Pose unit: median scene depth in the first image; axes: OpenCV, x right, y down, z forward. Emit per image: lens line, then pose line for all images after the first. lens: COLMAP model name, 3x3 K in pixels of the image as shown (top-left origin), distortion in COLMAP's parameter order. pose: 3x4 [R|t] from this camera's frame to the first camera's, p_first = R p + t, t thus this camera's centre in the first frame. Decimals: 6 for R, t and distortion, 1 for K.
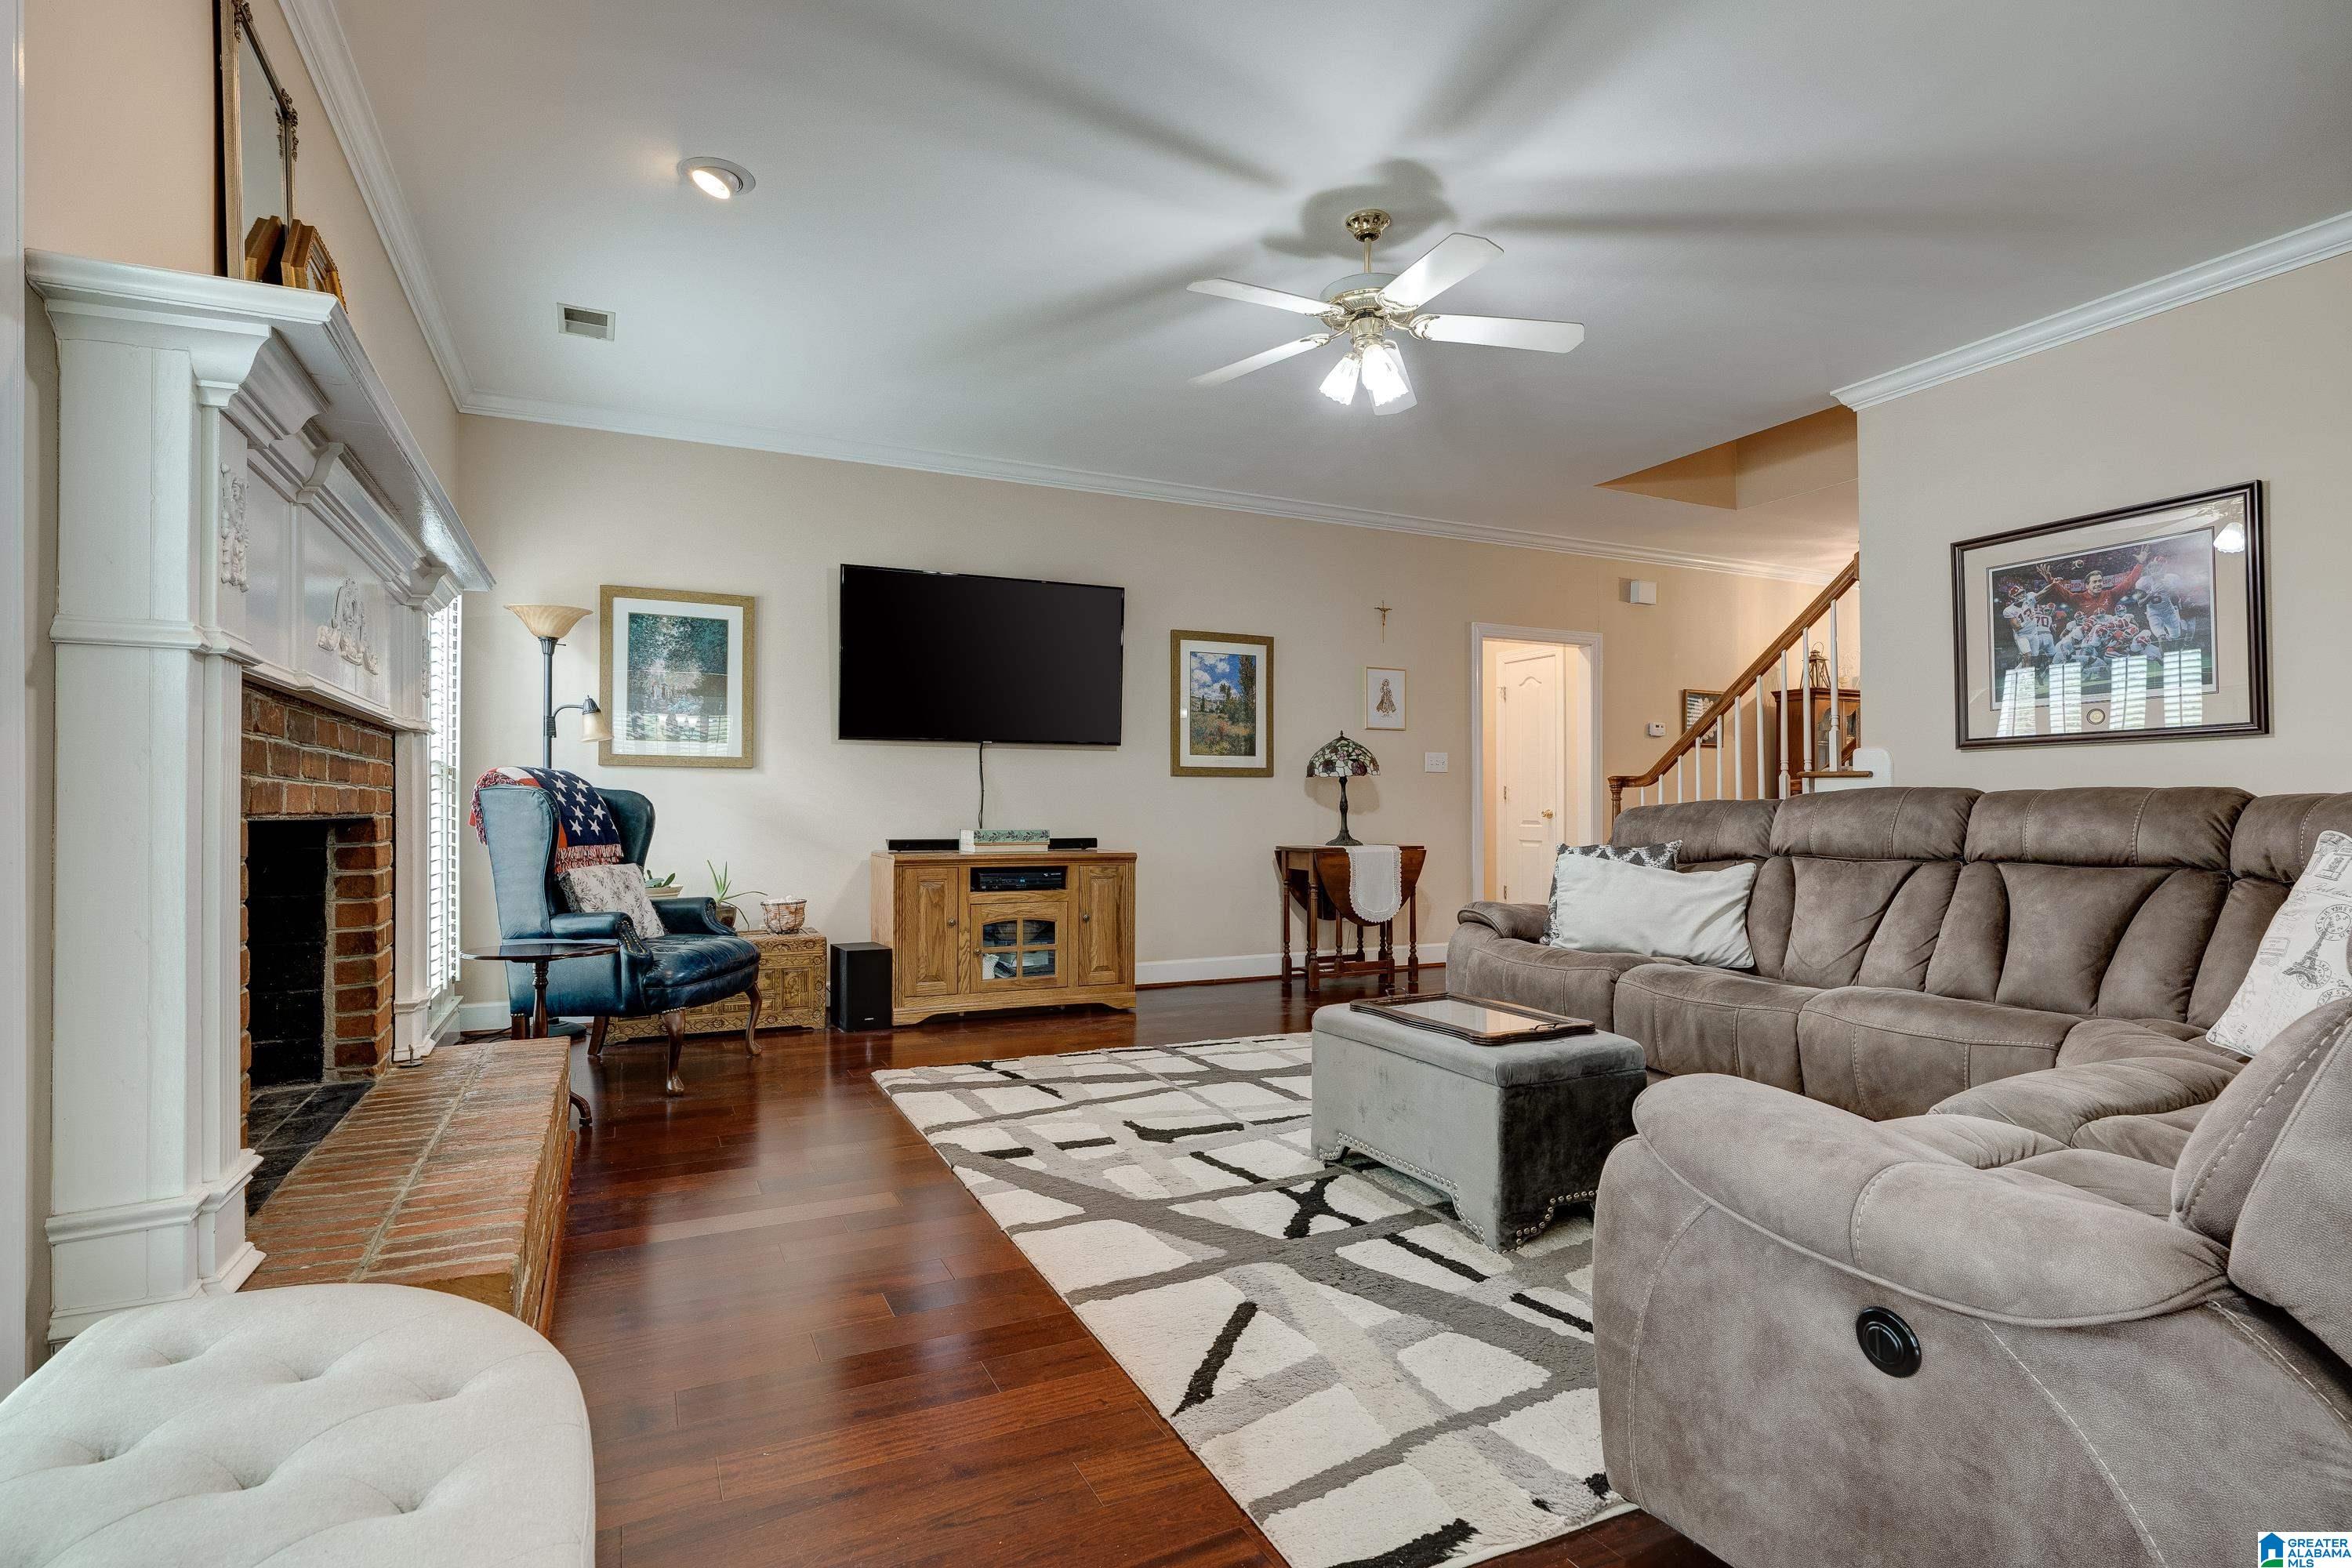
lens RADIAL K [[1141.5, 0, 1171.4], [0, 1141.5, 794.9], [0, 0, 1]] dist [-0.000975, -0.000024]
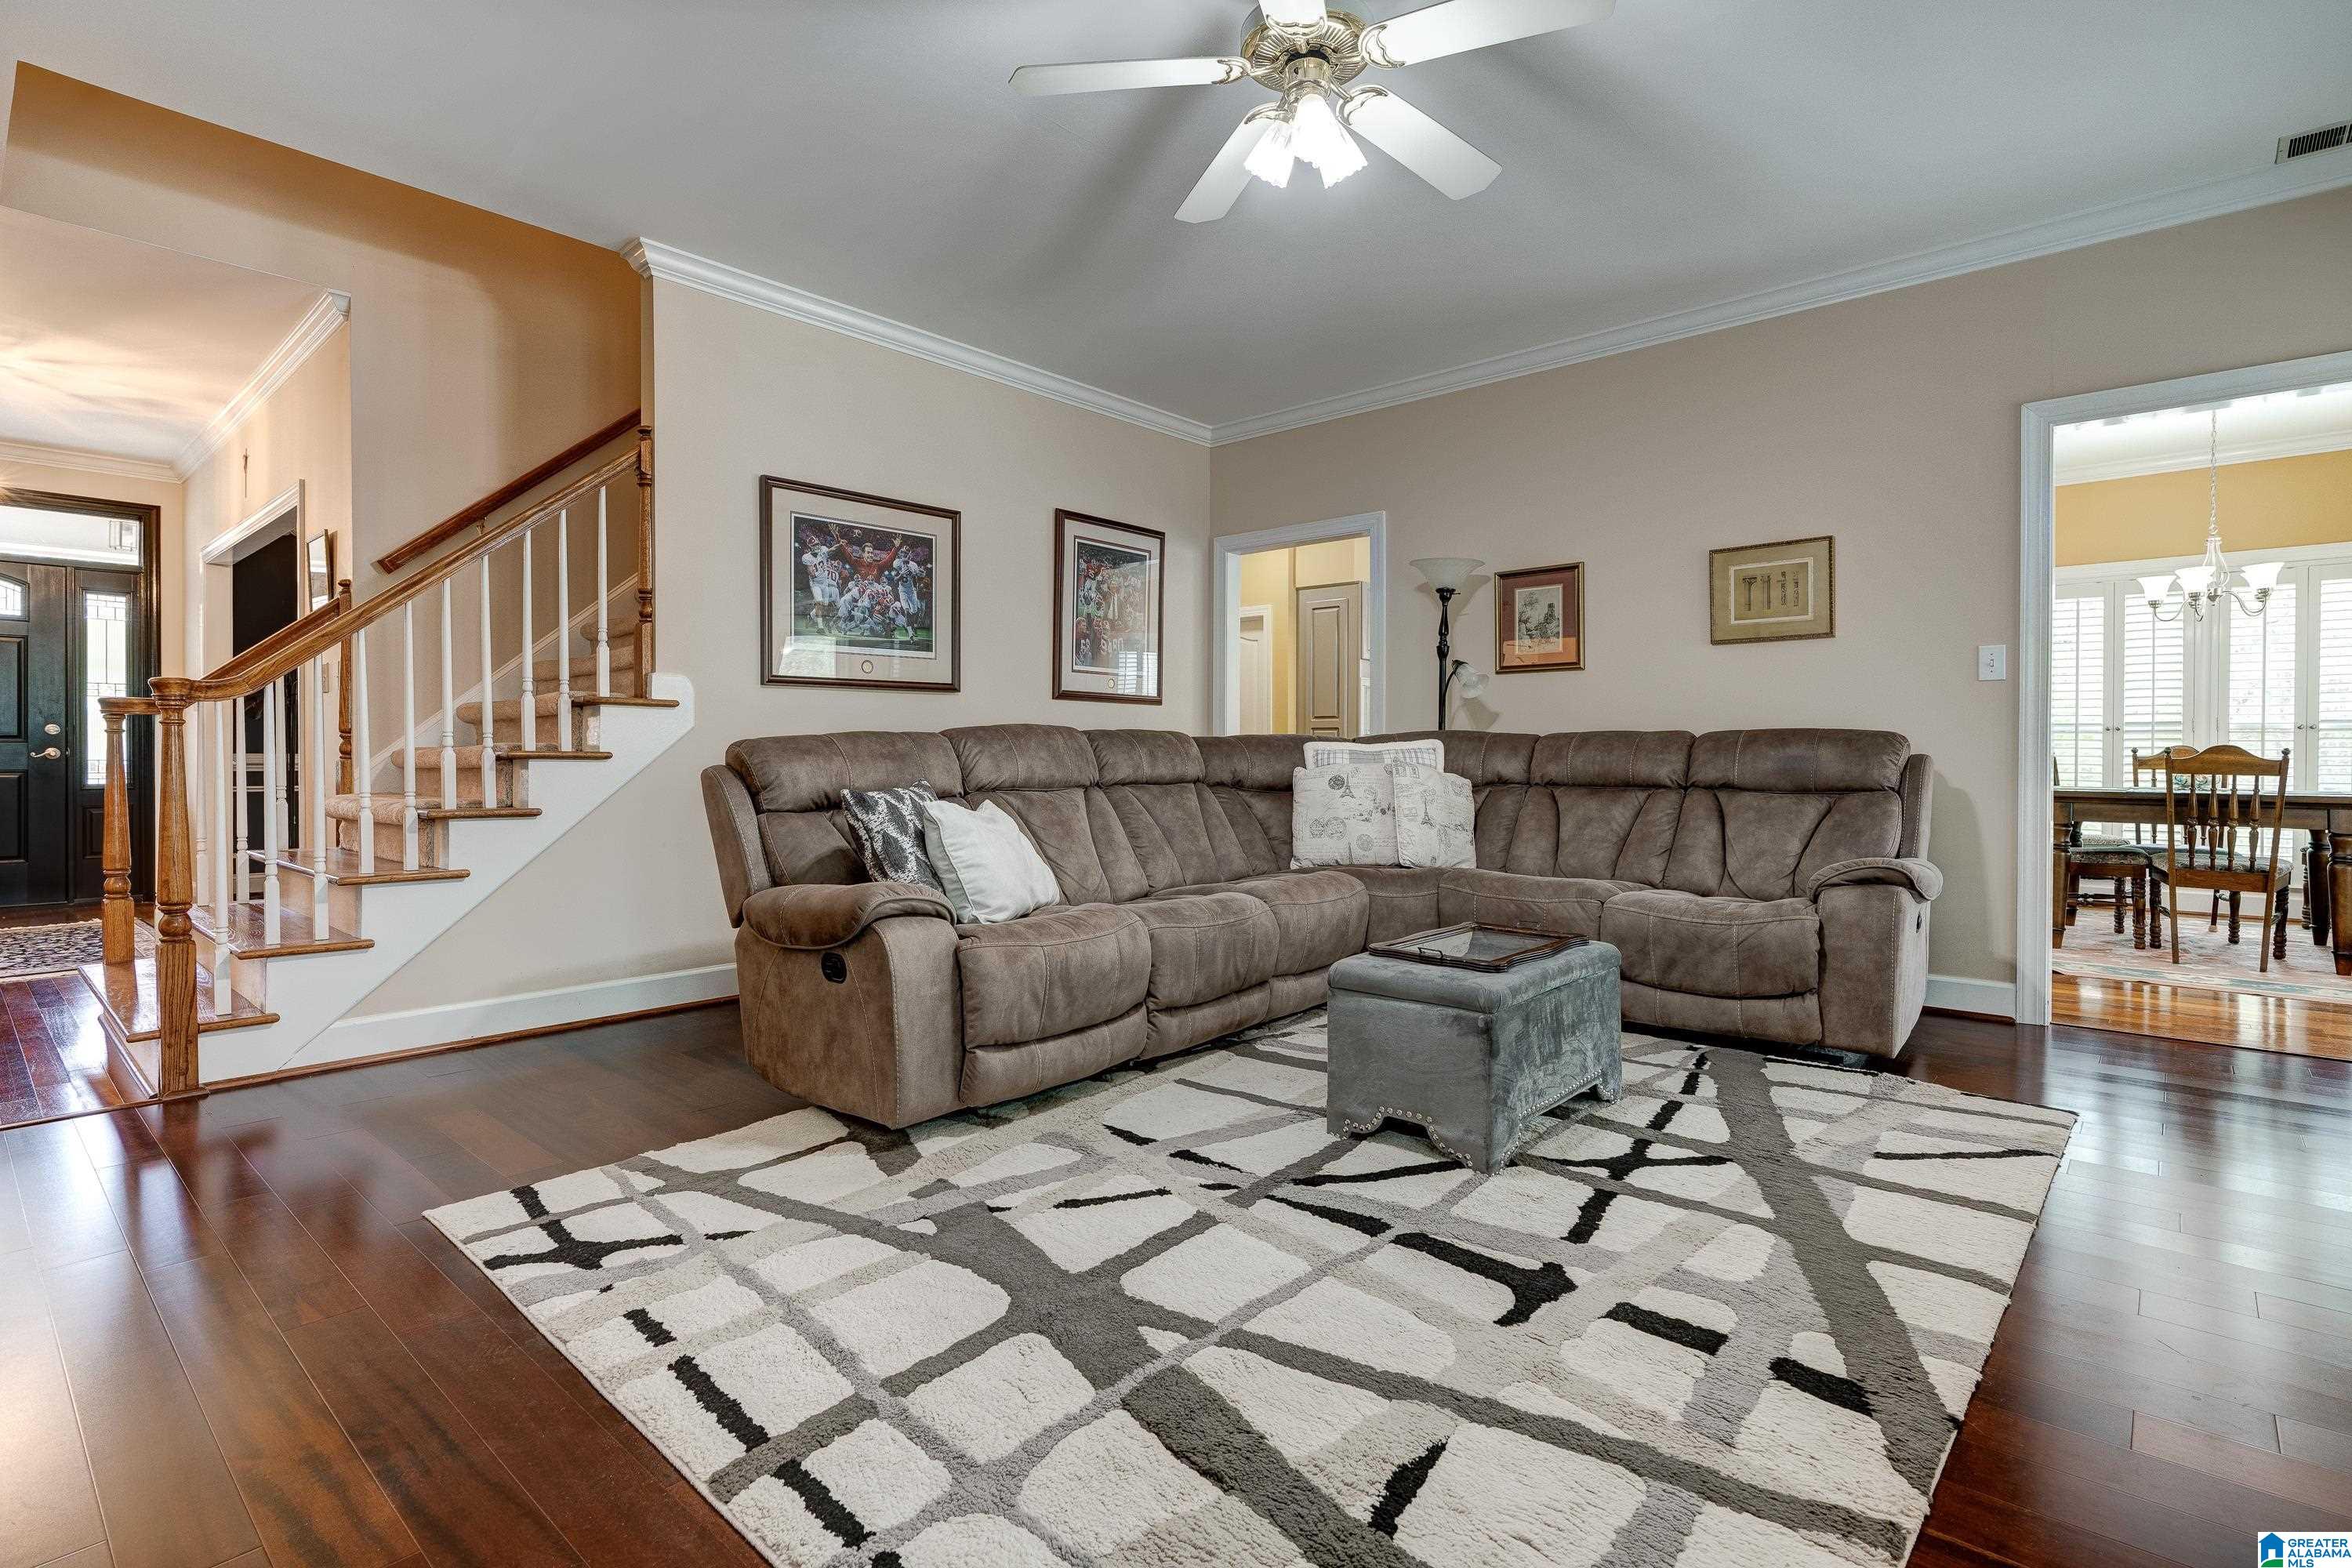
lens RADIAL K [[1111.3, 0, 1176.0], [0, 1111.3, 784.0], [0, 0, 1]] dist [0.000542, 0.000185]
pose [[-0.384505, -0.032287, 0.922558, -0.476059], [-0.021096, 0.999434, 0.026185, 0.020471], [-0.922882, -0.009394, -0.384969, 1.406654]]
